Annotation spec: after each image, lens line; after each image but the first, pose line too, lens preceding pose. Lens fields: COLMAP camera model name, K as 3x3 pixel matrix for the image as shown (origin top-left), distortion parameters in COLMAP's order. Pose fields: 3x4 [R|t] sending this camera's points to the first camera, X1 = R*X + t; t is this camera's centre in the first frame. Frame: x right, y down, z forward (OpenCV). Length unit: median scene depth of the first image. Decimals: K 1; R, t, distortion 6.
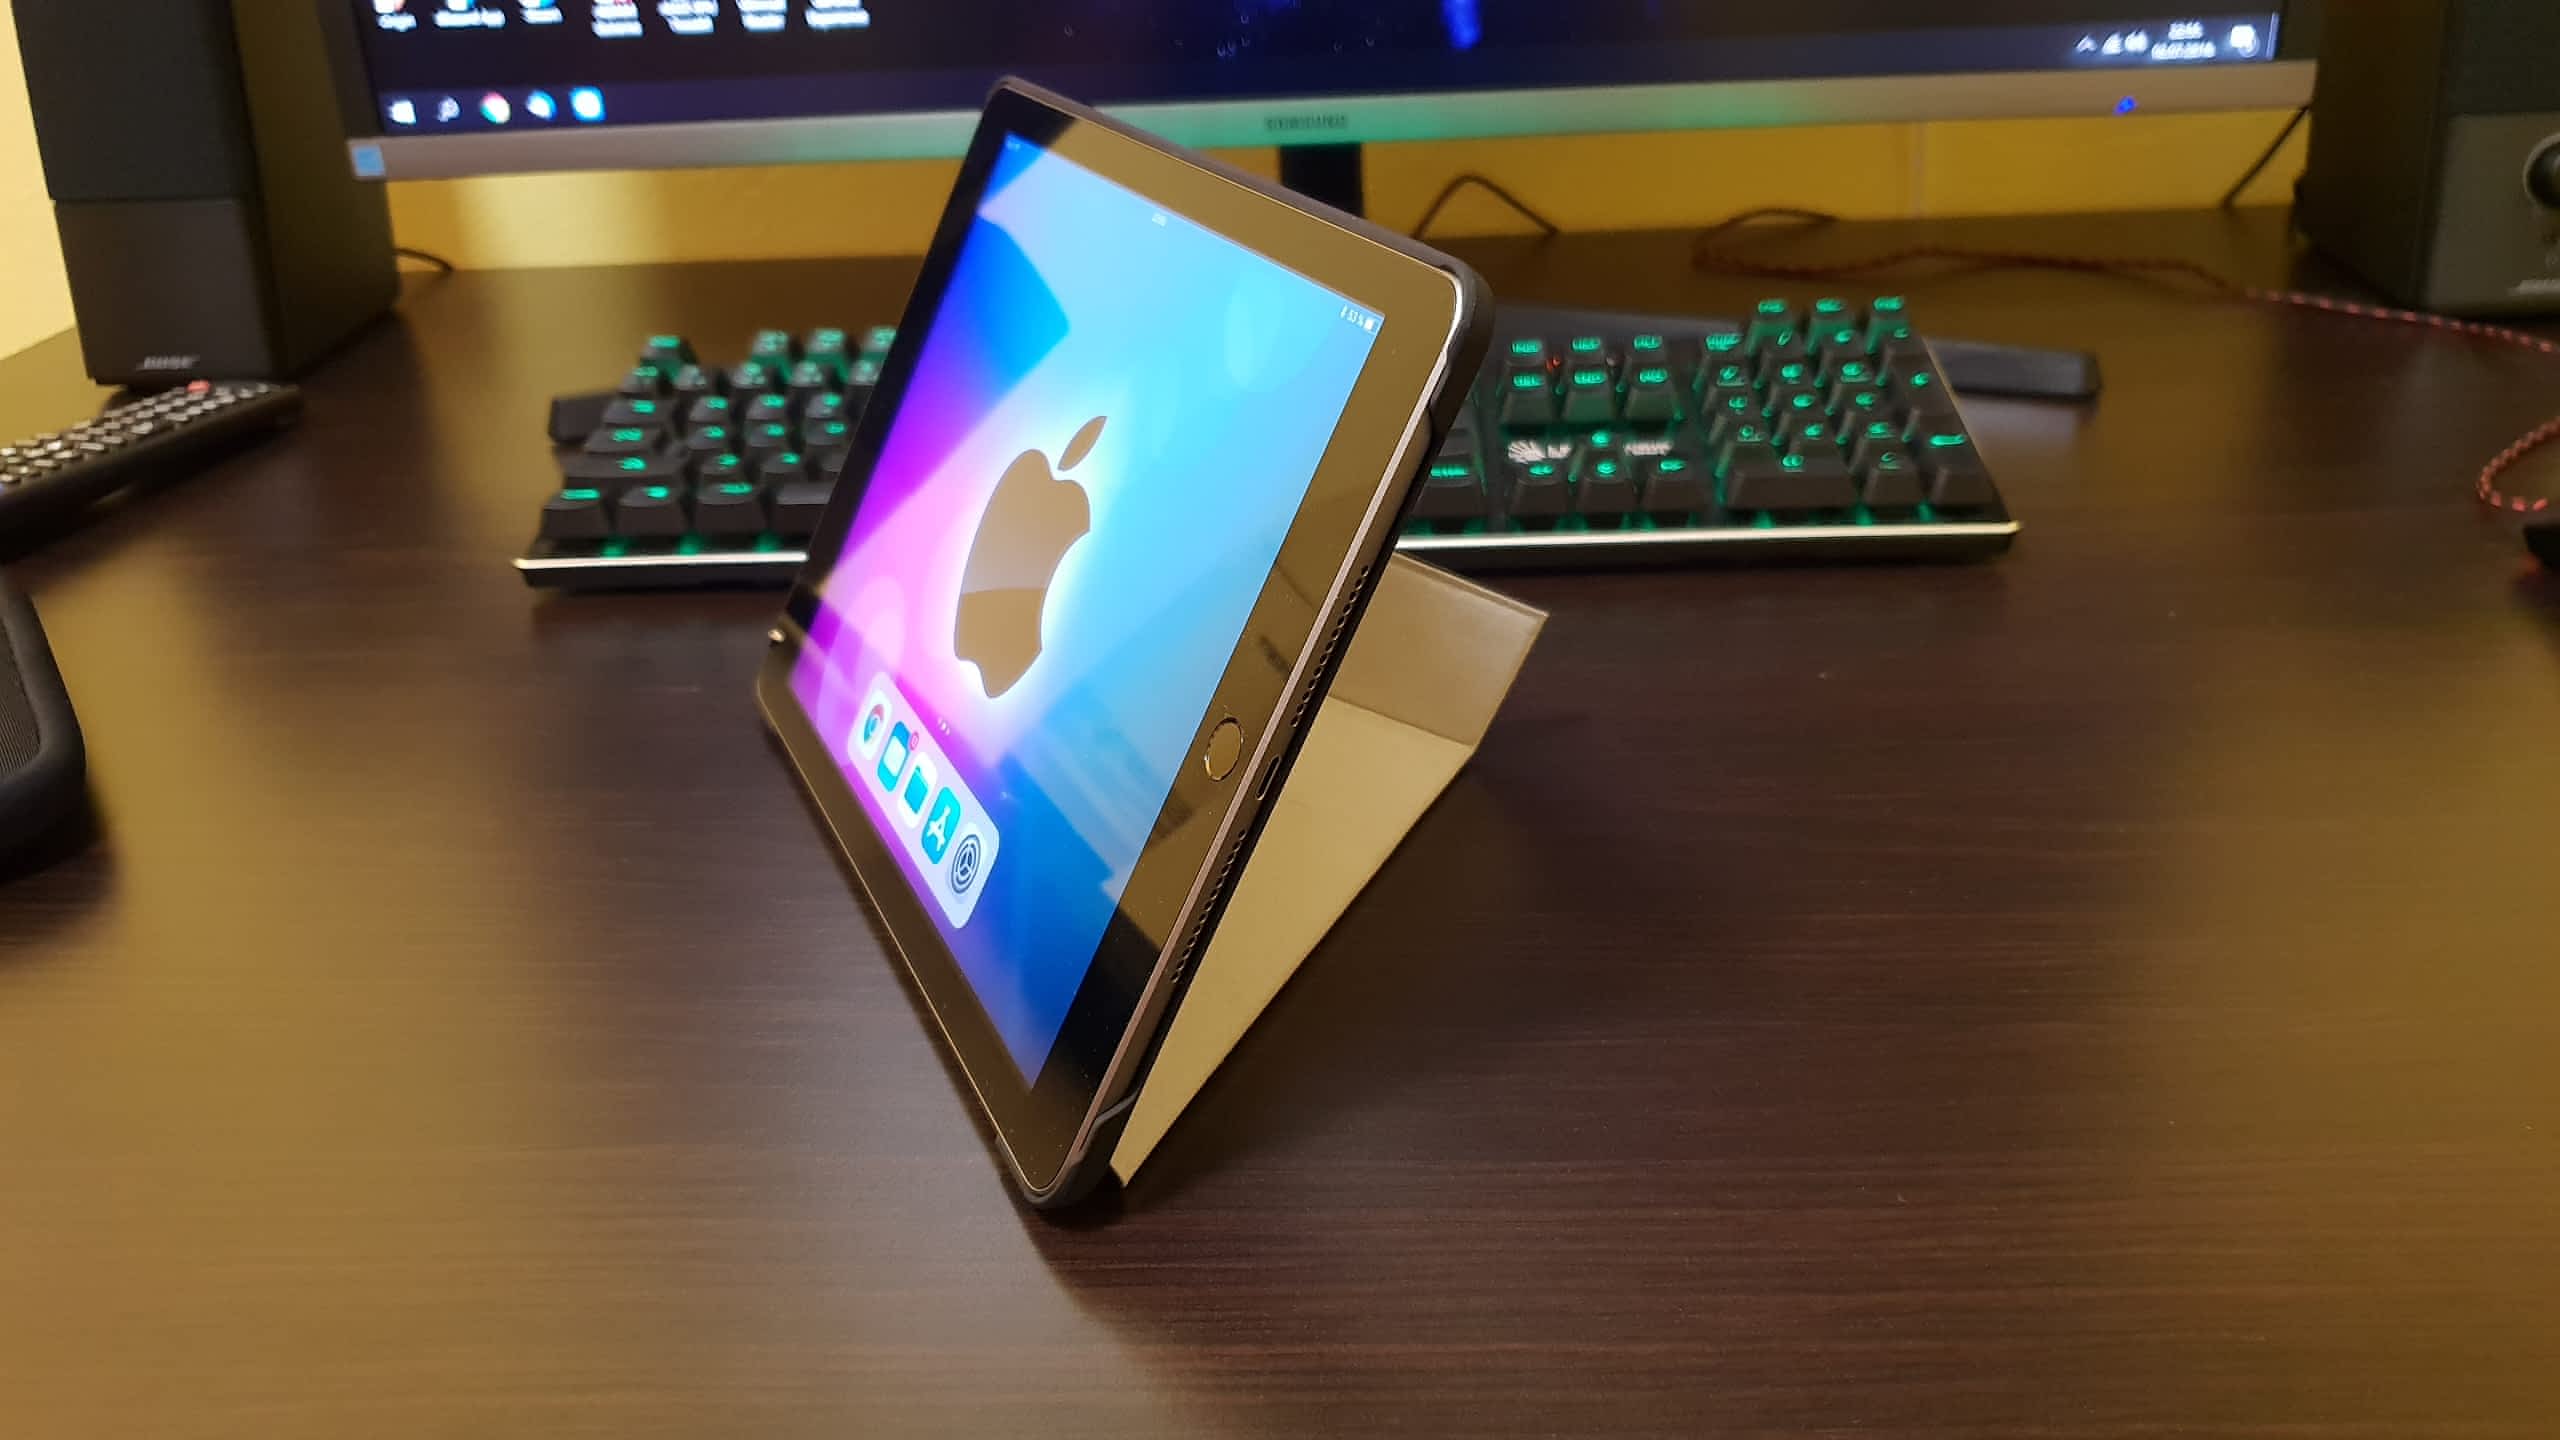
lens RADIAL K [[2036.9, 0, 1279.5], [0, 2036.9, 712.5], [0, 0, 1]] dist [-0.031946, 0.045770]
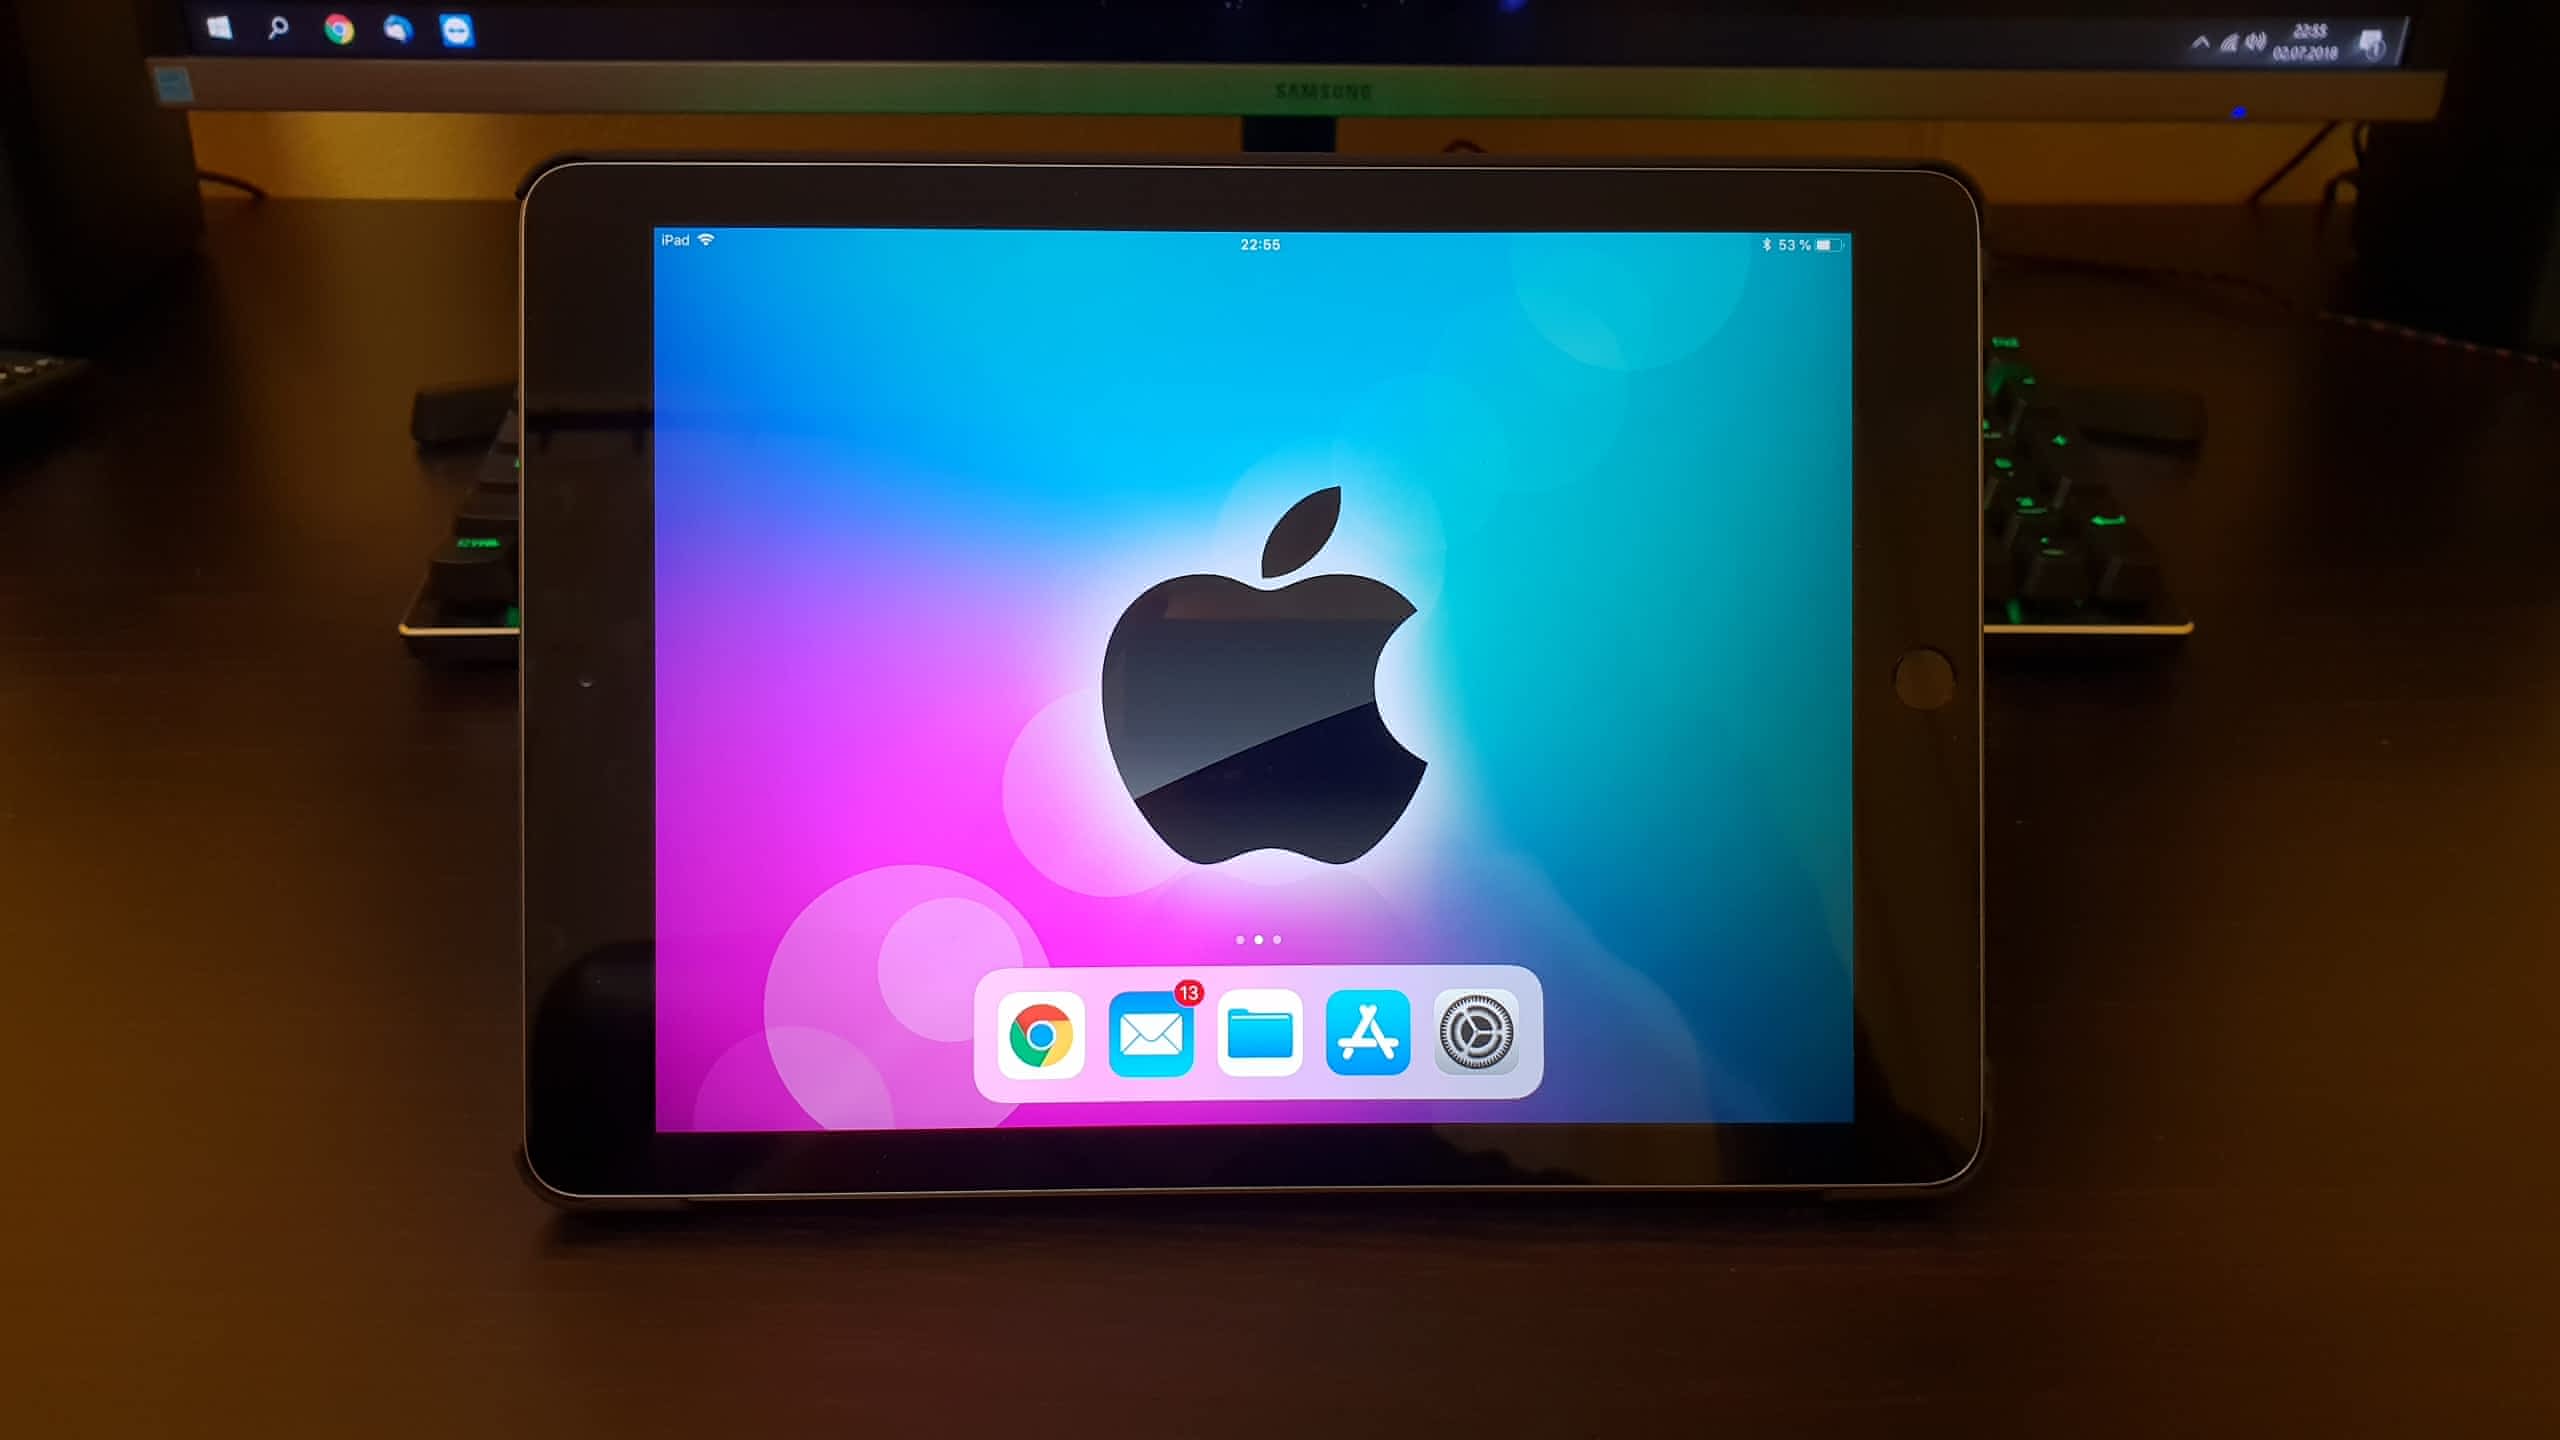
lens RADIAL K [[2036.9, 0, 1278.8], [0, 2036.9, 721.5], [0, 0, 1]] dist [-0.031946, 0.045770]
pose [[0.995403, 0.013103, 0.094870, -0.083982], [-0.018120, 0.998471, 0.052216, -0.069806], [-0.094041, -0.053695, 0.994119, 0.136187]]
